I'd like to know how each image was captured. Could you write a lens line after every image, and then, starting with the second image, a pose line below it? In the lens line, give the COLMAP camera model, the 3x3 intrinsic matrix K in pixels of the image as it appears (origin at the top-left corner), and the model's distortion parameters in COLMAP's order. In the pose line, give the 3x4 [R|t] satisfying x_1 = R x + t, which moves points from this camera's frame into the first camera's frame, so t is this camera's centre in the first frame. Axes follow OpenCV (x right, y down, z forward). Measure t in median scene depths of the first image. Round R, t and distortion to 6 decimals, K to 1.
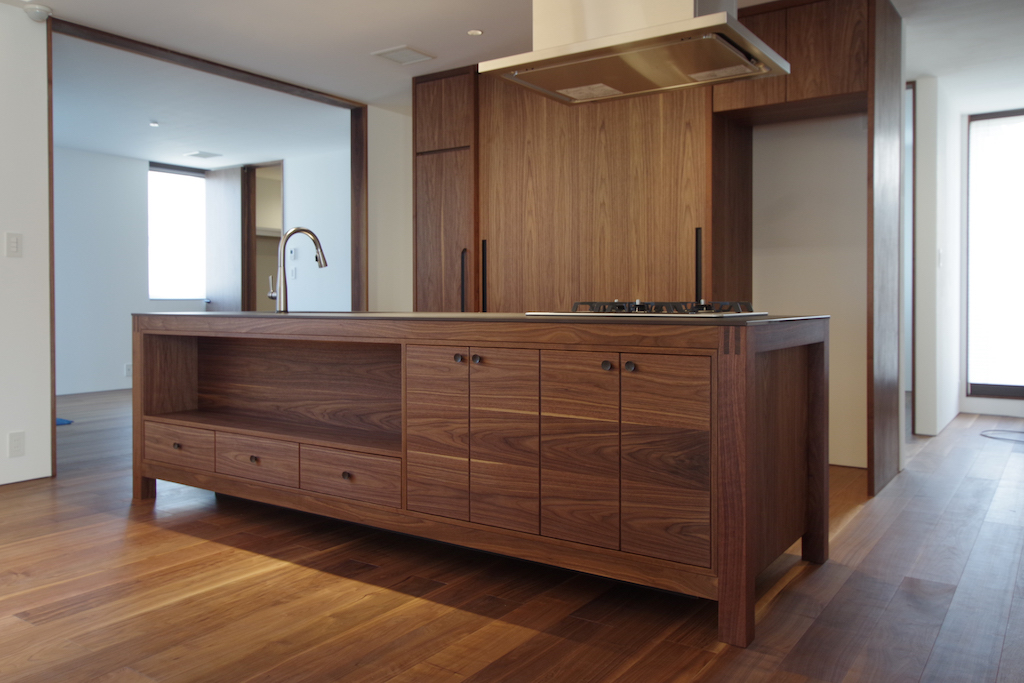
lens RADIAL K [[768.3, 0, 529.1], [0, 768.3, 305.8], [0, 0, 1]] dist [-0.004035, 0.009296]
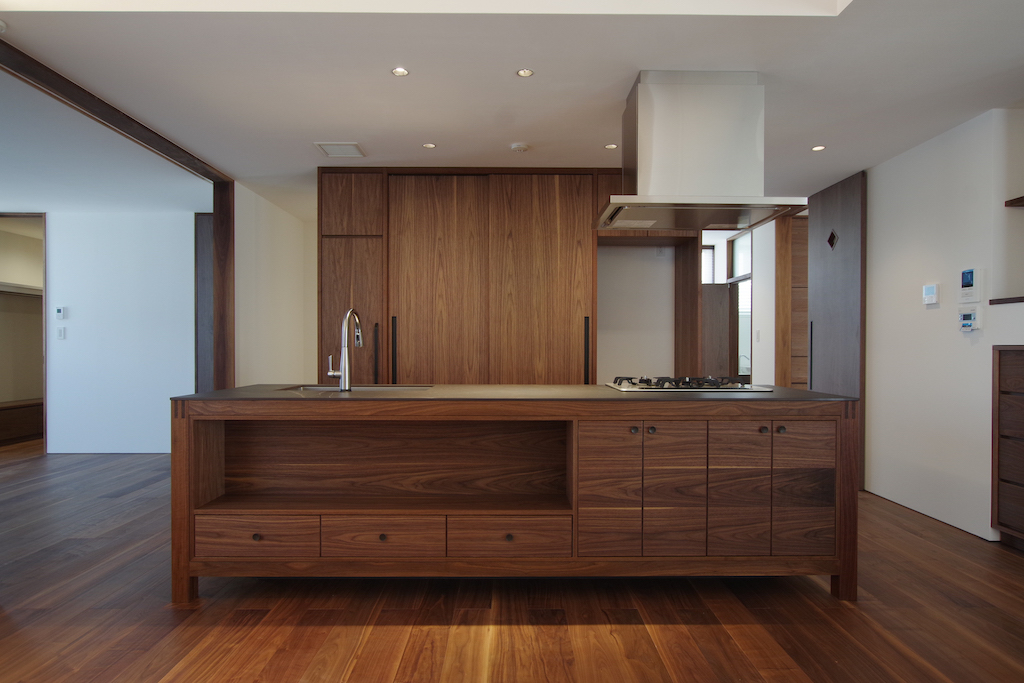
lens RADIAL K [[579.7, 0, 520.8], [0, 579.7, 355.3], [0, 0, 1]] dist [-0.012841, 0.006785]
pose [[0.835958, -0.003597, 0.548782, -0.554372], [0.001621, 0.999990, 0.004086, -0.042507], [-0.548792, -0.002526, 0.835955, 0.216453]]
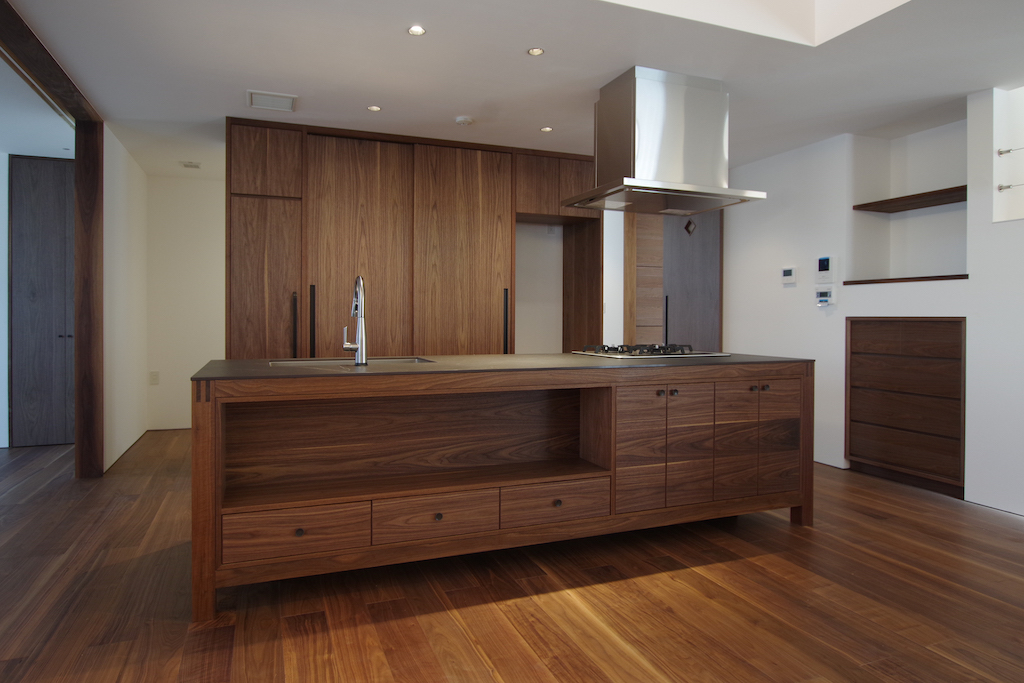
lens RADIAL K [[560.9, 0, 480.1], [0, 560.9, 325.7], [0, 0, 1]] dist [-0.020341, 0.011354]
pose [[0.620341, -0.005926, 0.784310, -0.781470], [0.004340, 0.999982, 0.004123, -0.042800], [-0.784320, 0.000846, 0.620356, 0.448978]]
